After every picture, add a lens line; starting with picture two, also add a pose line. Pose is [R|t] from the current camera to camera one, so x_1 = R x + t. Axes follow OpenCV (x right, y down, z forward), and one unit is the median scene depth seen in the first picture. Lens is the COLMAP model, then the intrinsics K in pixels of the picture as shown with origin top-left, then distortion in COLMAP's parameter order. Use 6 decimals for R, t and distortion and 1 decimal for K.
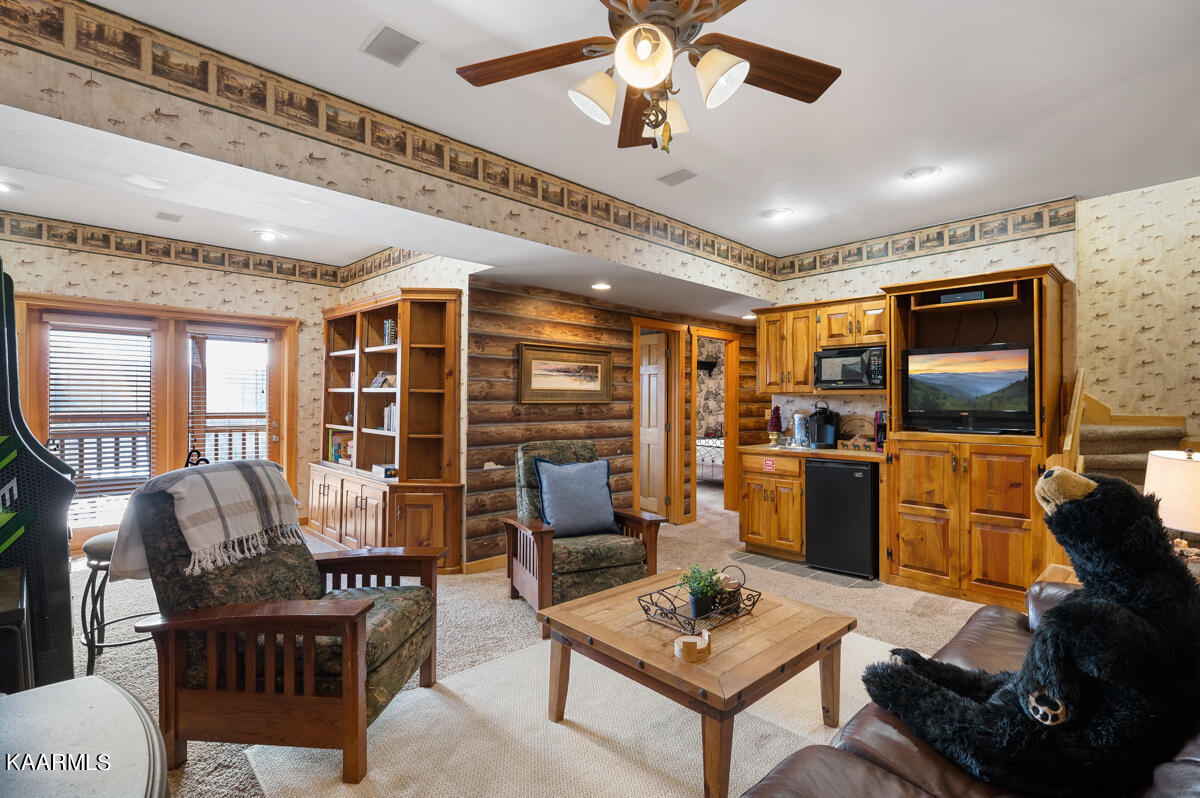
lens RADIAL K [[568.6, 0, 598.0], [0, 568.6, 396.1], [0, 0, 1]] dist [0.001346, 0.001227]
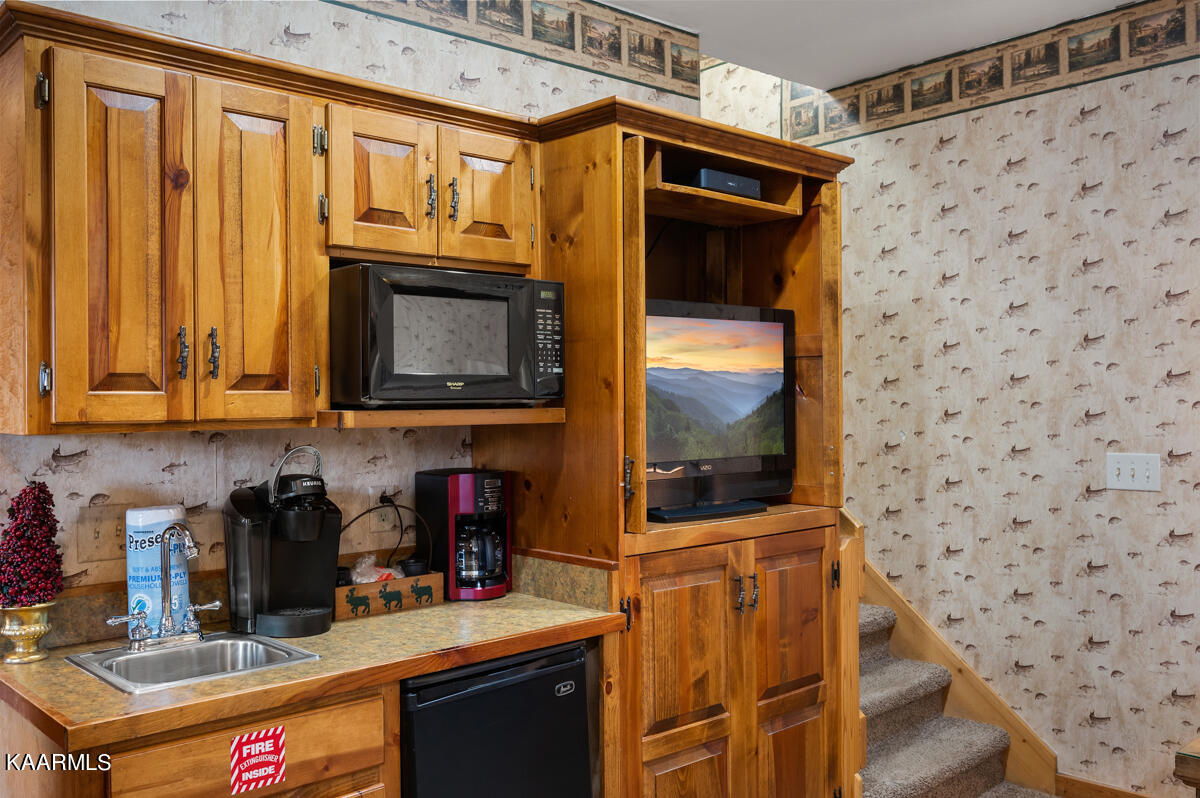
lens RADIAL K [[1042.9, 0, 598.9], [0, 1042.9, 396.3], [0, 0, 1]] dist [-0.000291, 0.001157]
pose [[0.019777, 0.004504, 0.999794, -0.107543], [0.005078, 0.999976, -0.004606, -0.016787], [-0.999792, 0.005168, 0.019754, 1.022482]]
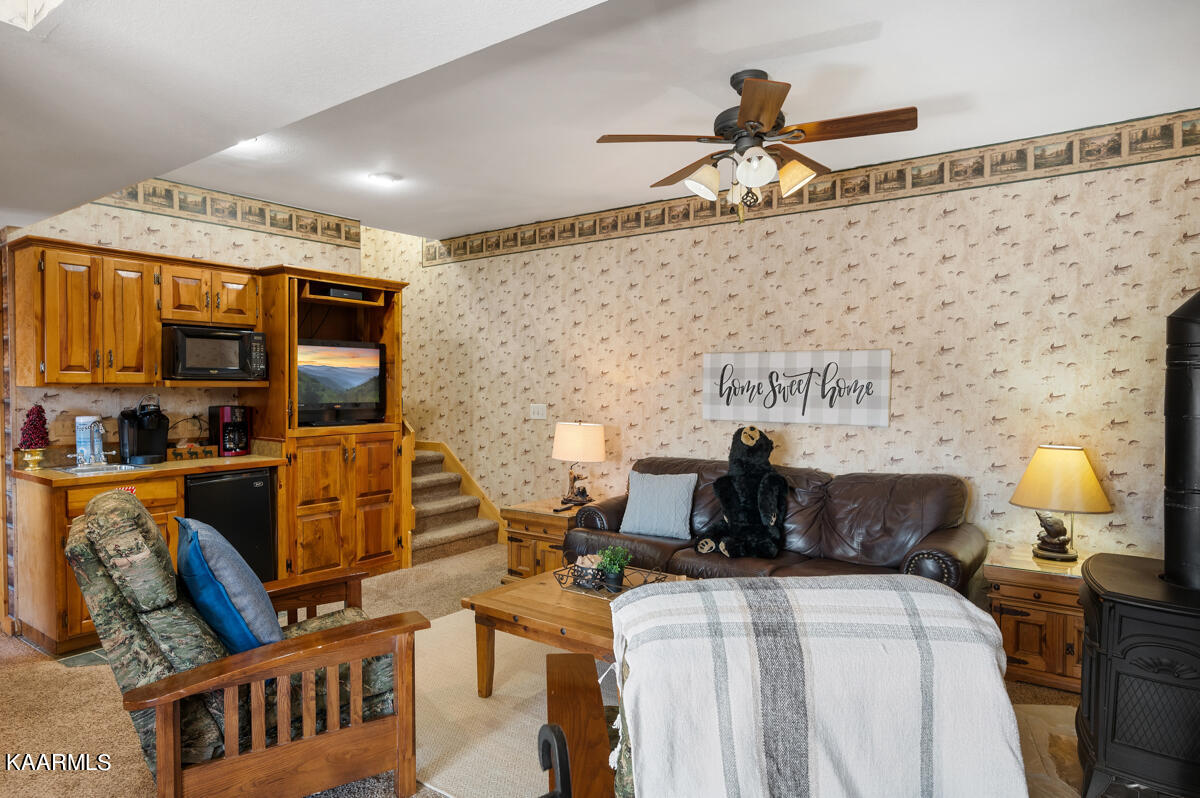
lens RADIAL K [[703.9, 0, 595.4], [0, 703.9, 400.2], [0, 0, 1]] dist [0.005958, -0.001938]
pose [[-0.175110, -0.023393, 0.984271, -0.672377], [-0.010830, 0.999703, 0.021833, -0.012737], [-0.984489, -0.006836, -0.175311, 0.734443]]
